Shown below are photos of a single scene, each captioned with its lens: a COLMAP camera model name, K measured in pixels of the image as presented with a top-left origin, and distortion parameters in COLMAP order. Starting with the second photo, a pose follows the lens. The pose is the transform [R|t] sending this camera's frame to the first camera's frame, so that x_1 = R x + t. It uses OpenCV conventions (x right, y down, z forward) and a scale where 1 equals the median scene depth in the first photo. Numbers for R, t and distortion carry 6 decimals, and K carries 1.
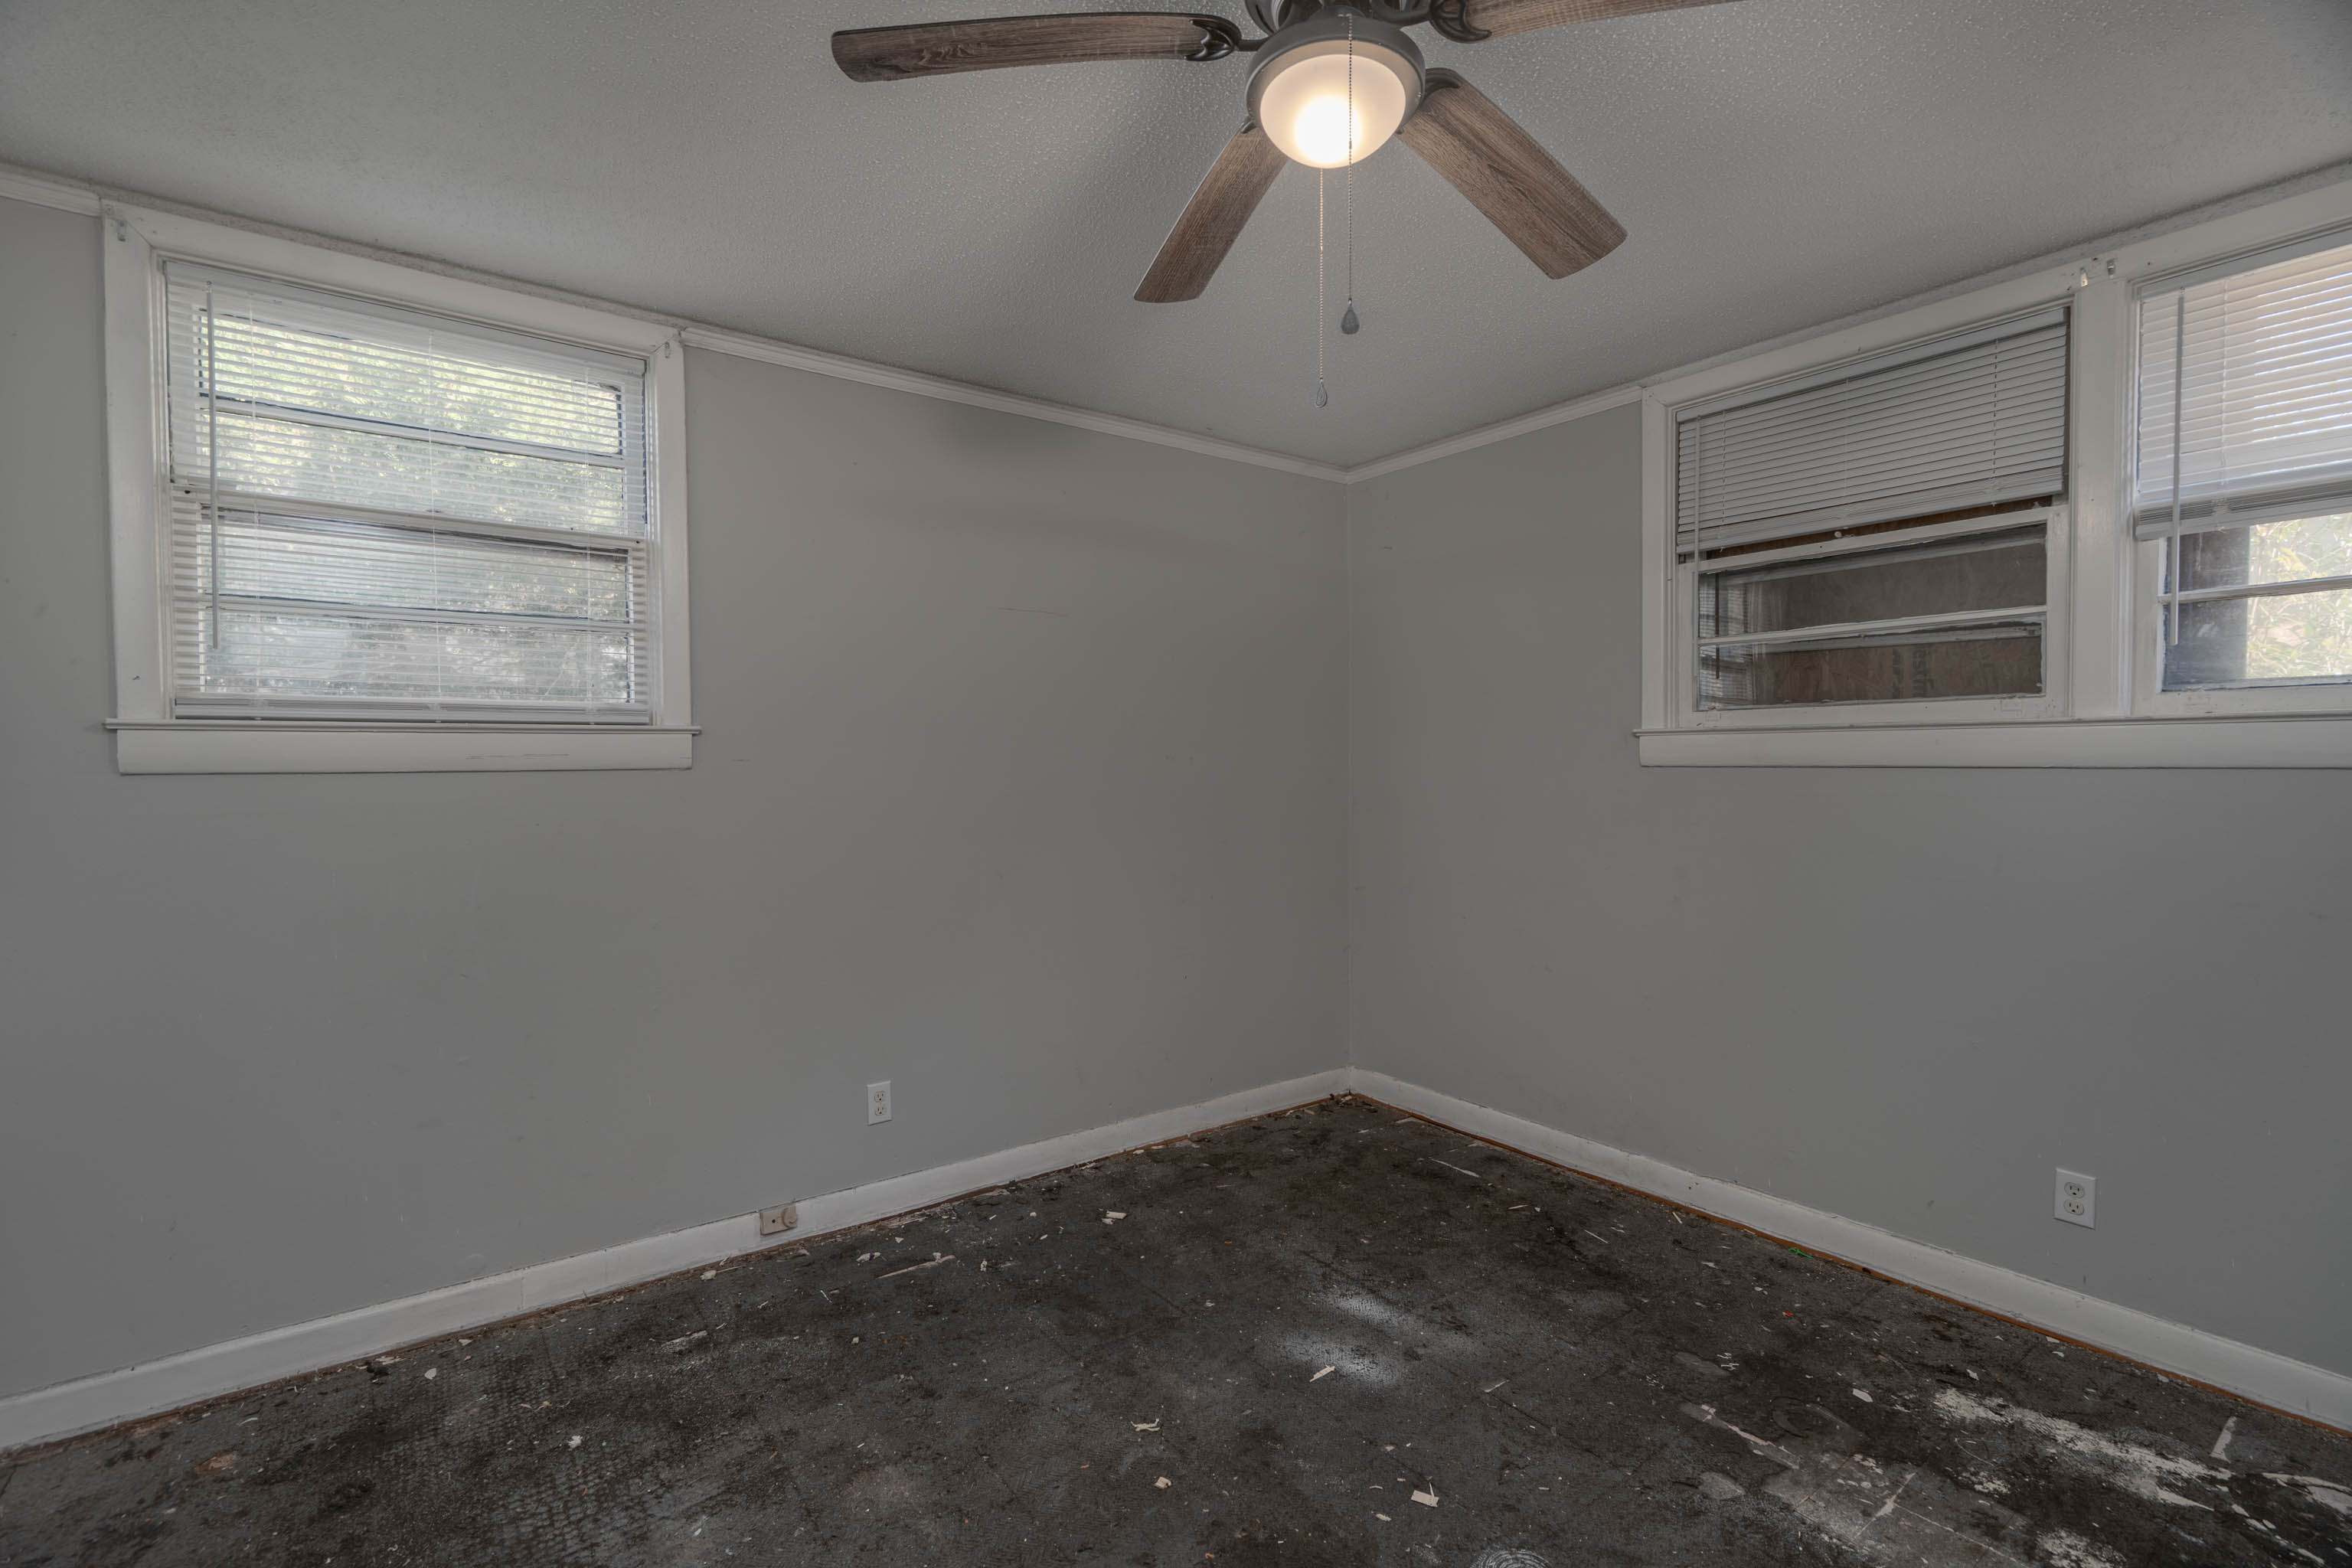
lens RADIAL K [[1050.0, 0, 1164.1], [0, 1050.0, 783.8], [0, 0, 1]] dist [-0.004628, 0.001283]
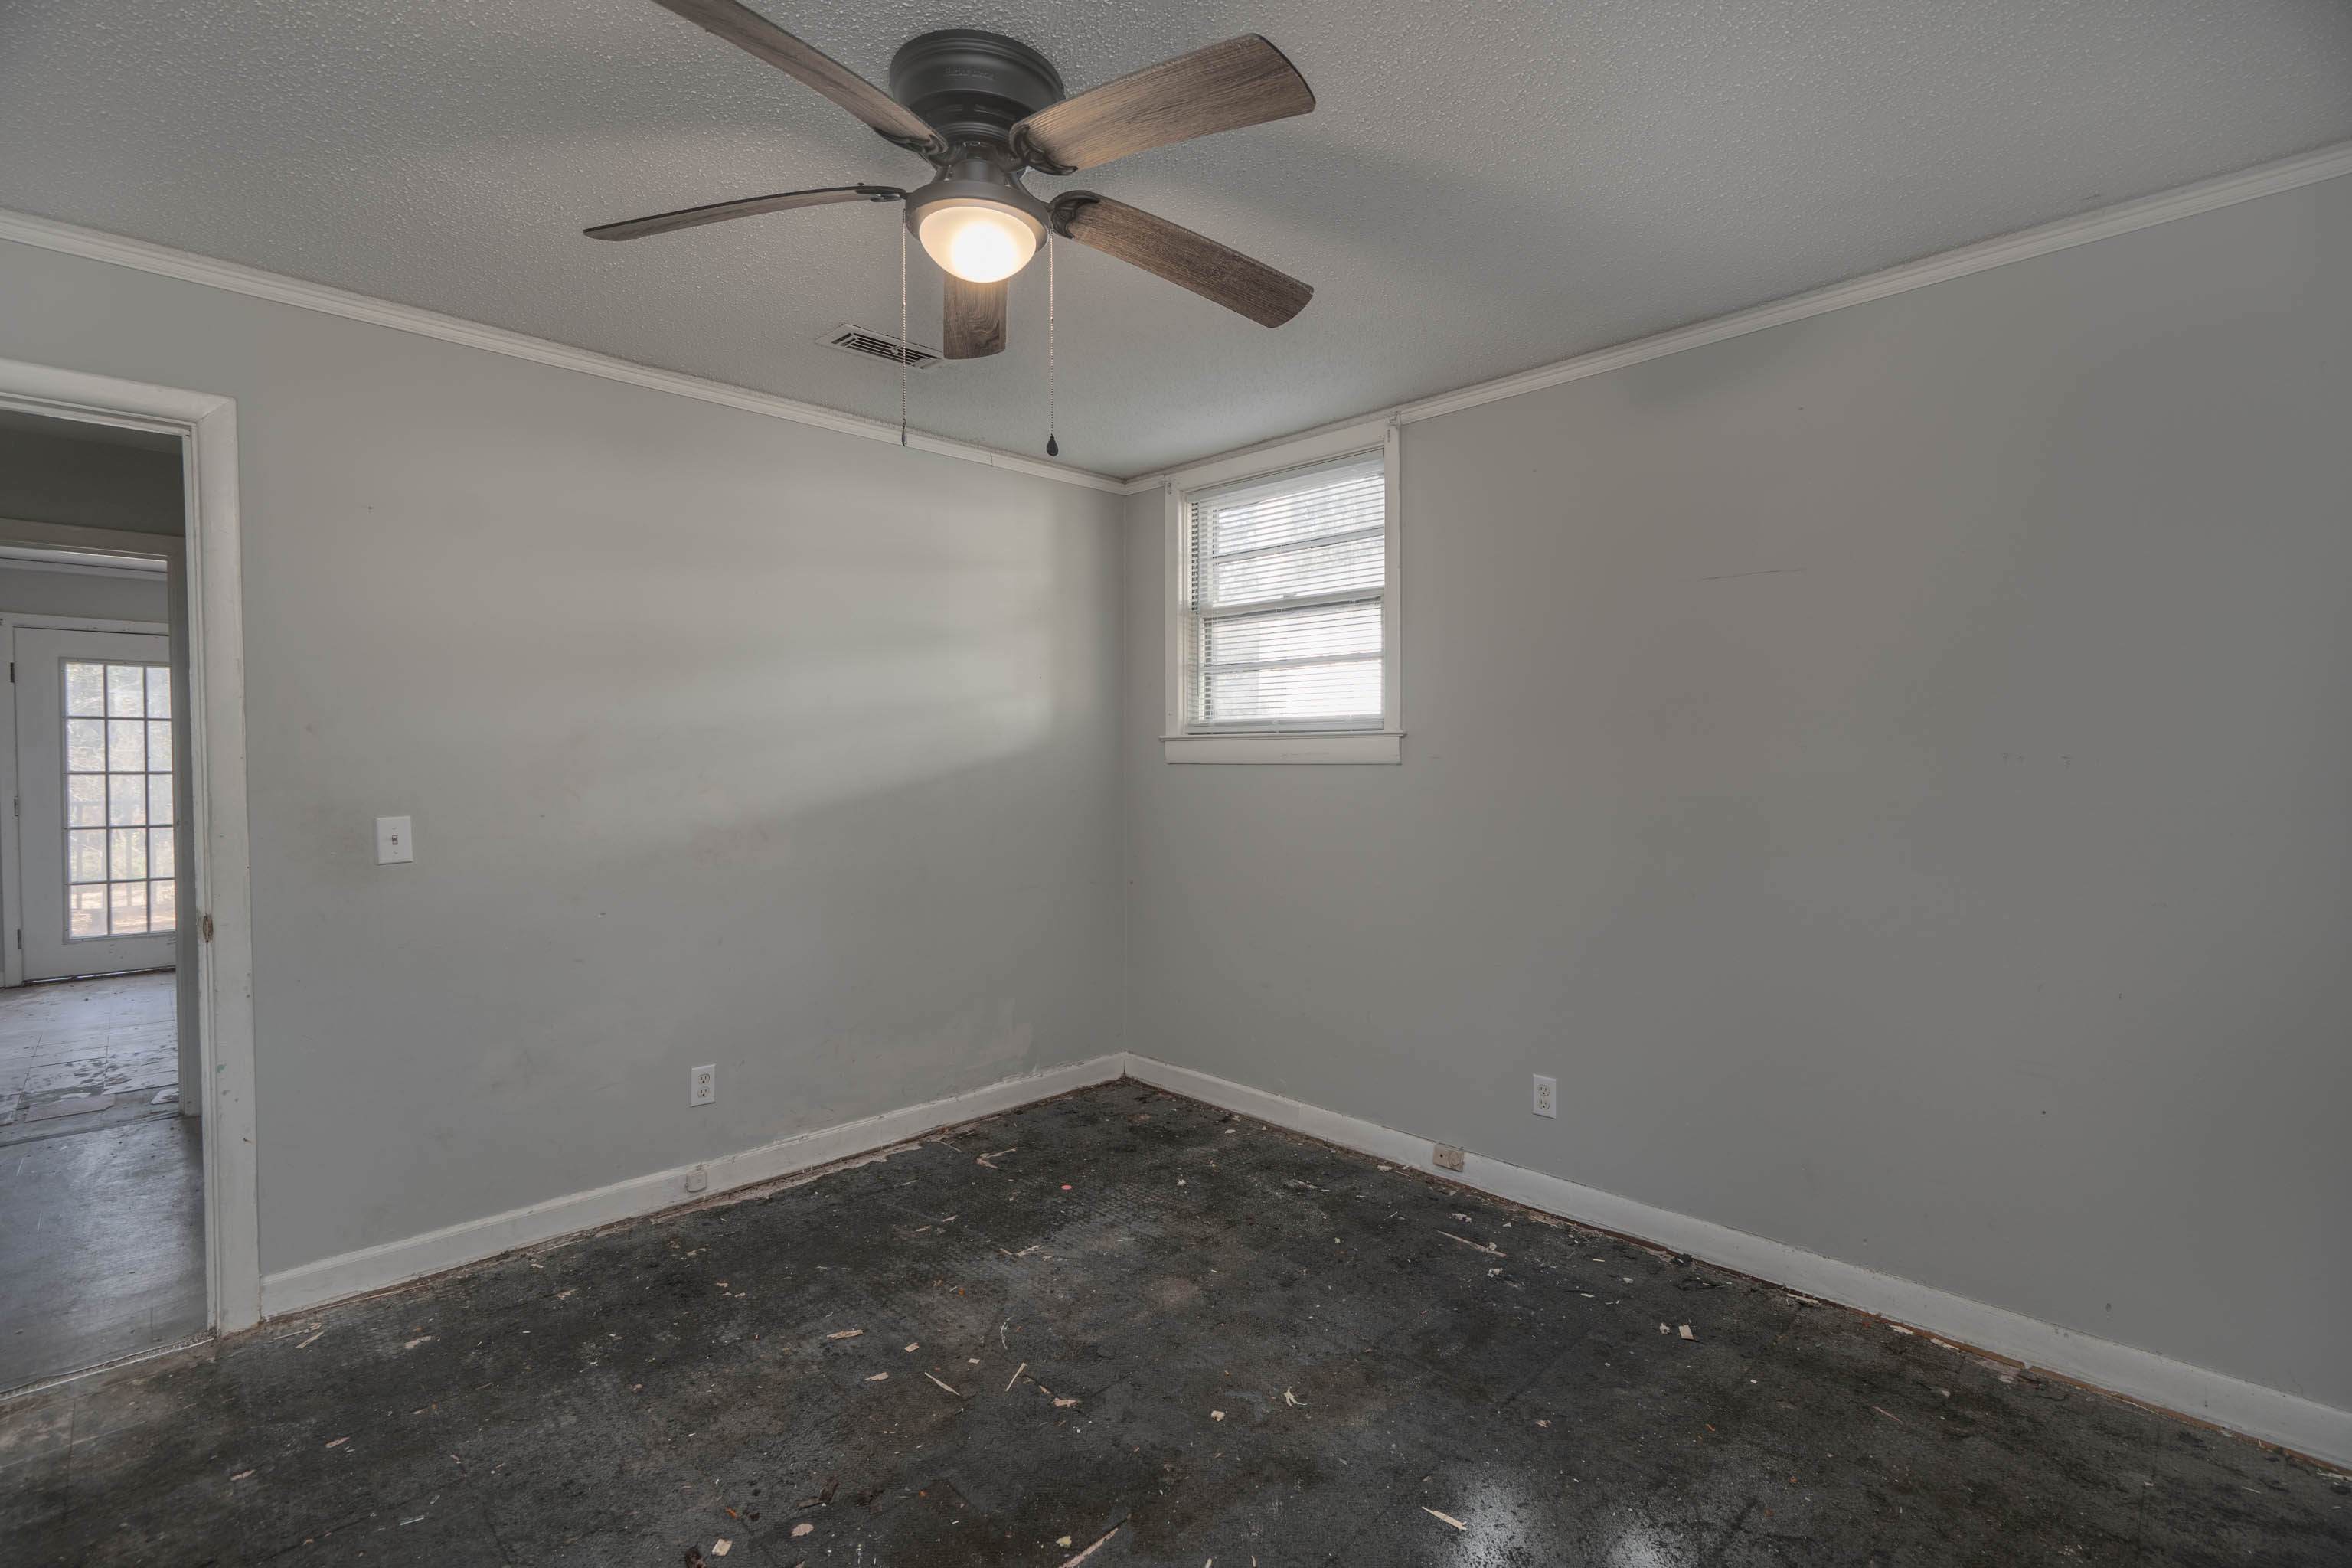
lens RADIAL K [[1050.0, 0, 1164.1], [0, 1050.0, 783.8], [0, 0, 1]] dist [-0.004628, 0.001283]
pose [[0.142641, 0.028708, -0.989358, 0.805336], [-0.022372, 0.999417, 0.025774, -0.018179], [0.989522, 0.018458, 0.143200, 0.586840]]
